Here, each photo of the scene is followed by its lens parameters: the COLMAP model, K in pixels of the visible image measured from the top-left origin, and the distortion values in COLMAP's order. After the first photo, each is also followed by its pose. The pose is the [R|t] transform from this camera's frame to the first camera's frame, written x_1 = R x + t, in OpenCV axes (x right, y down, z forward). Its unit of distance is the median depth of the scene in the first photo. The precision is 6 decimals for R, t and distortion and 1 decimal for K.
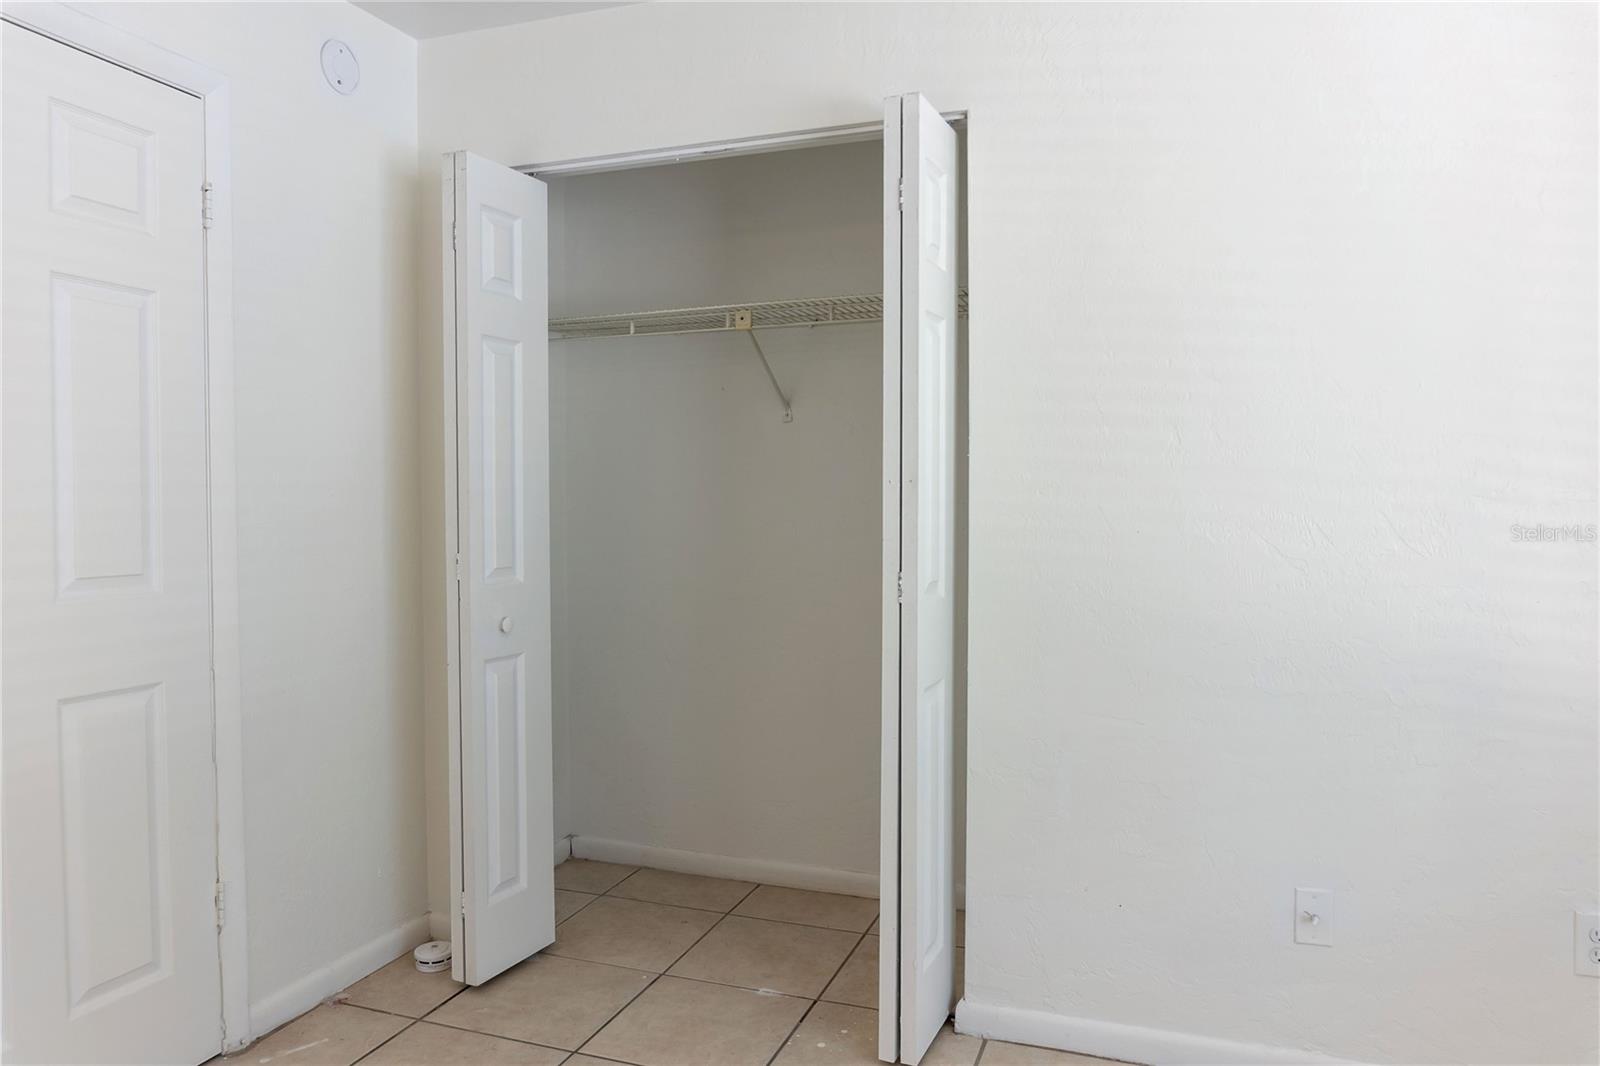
lens RADIAL K [[1079.7, 0, 800.4], [0, 1079.7, 534.3], [0, 0, 1]] dist [-0.029582, 0.006943]
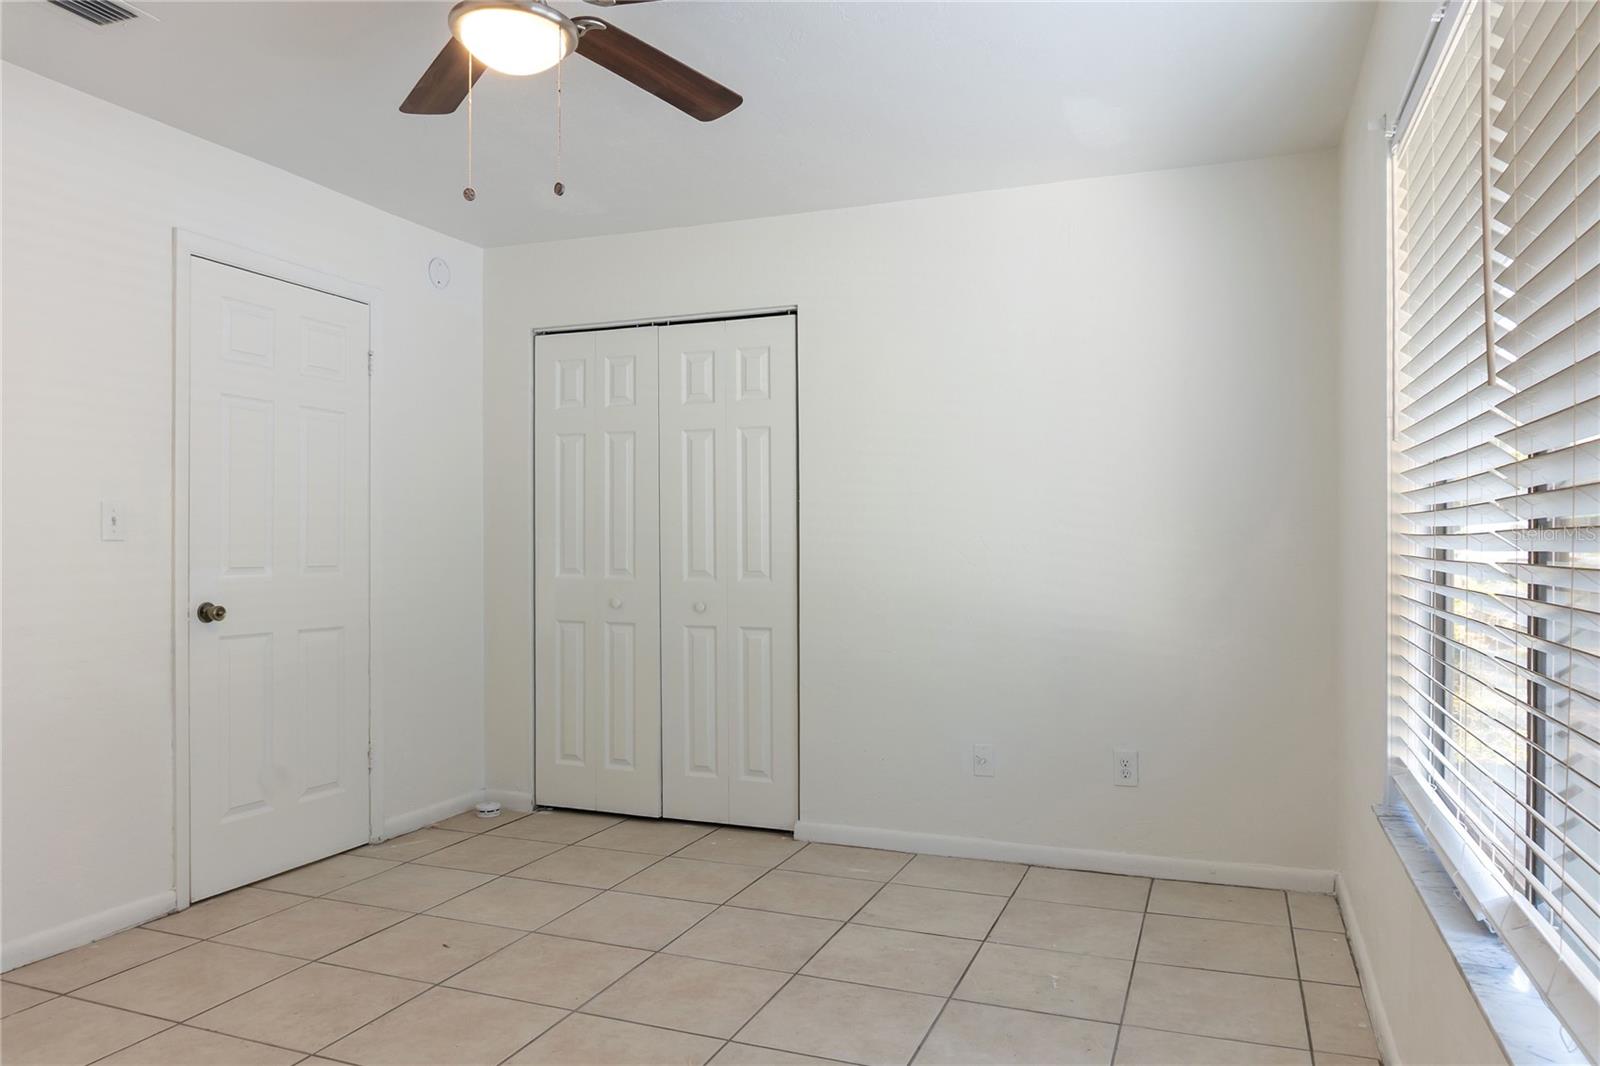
lens RADIAL K [[1079.7, 0, 799.7], [0, 1079.7, 537.0], [0, 0, 1]] dist [-0.029582, 0.006943]
pose [[0.999376, -0.000984, -0.035302, 0.225251], [-0.000062, 0.999562, -0.029605, 0.038915], [0.035315, 0.029588, 0.998938, -0.751068]]
